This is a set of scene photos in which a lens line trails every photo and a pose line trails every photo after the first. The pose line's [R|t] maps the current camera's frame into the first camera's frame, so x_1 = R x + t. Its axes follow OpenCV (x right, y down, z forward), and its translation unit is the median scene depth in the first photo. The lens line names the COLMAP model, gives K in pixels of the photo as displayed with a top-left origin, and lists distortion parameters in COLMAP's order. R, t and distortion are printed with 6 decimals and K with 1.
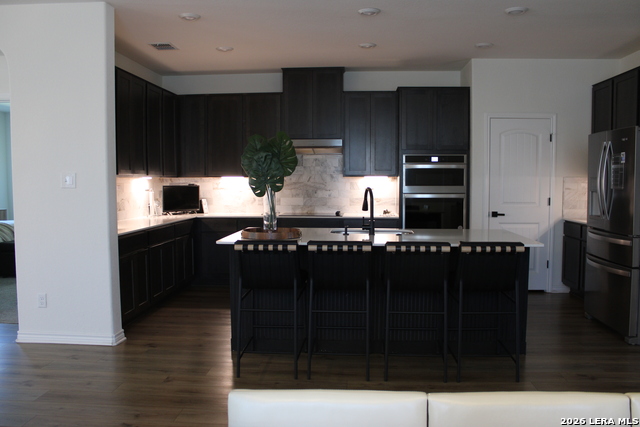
lens RADIAL K [[536.8, 0, 322.0], [0, 536.8, 216.0], [0, 0, 1]] dist [-0.162992, 0.147476]
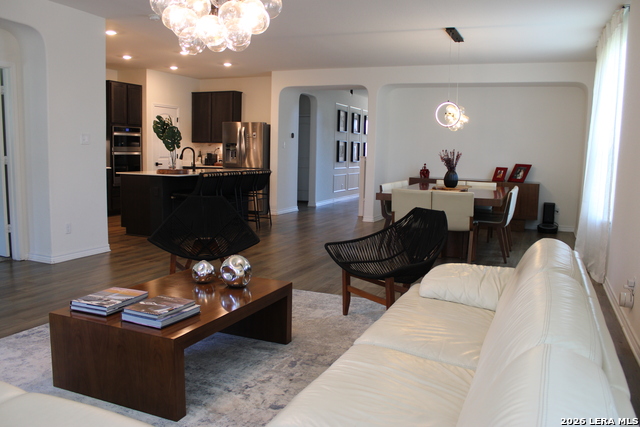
lens RADIAL K [[536.8, 0, 322.0], [0, 536.8, 216.0], [0, 0, 1]] dist [-0.162992, 0.147476]
pose [[0.324567, -0.104436, 0.940079, -1.110960], [0.040666, 0.994507, 0.096443, 0.020296], [-0.944988, 0.006927, 0.327032, -0.043294]]
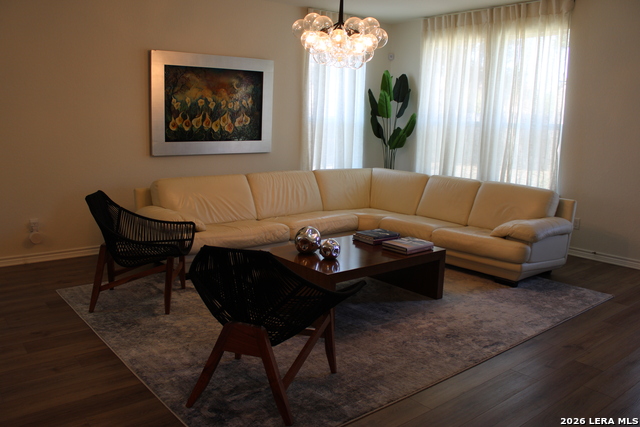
lens RADIAL K [[536.8, 0, 322.0], [0, 536.8, 216.0], [0, 0, 1]] dist [-0.162992, 0.147476]
pose [[-0.740649, 0.113849, -0.662176, -0.232340], [-0.064469, 0.968951, 0.238702, -0.062127], [0.668792, 0.219484, -0.710313, 0.676926]]
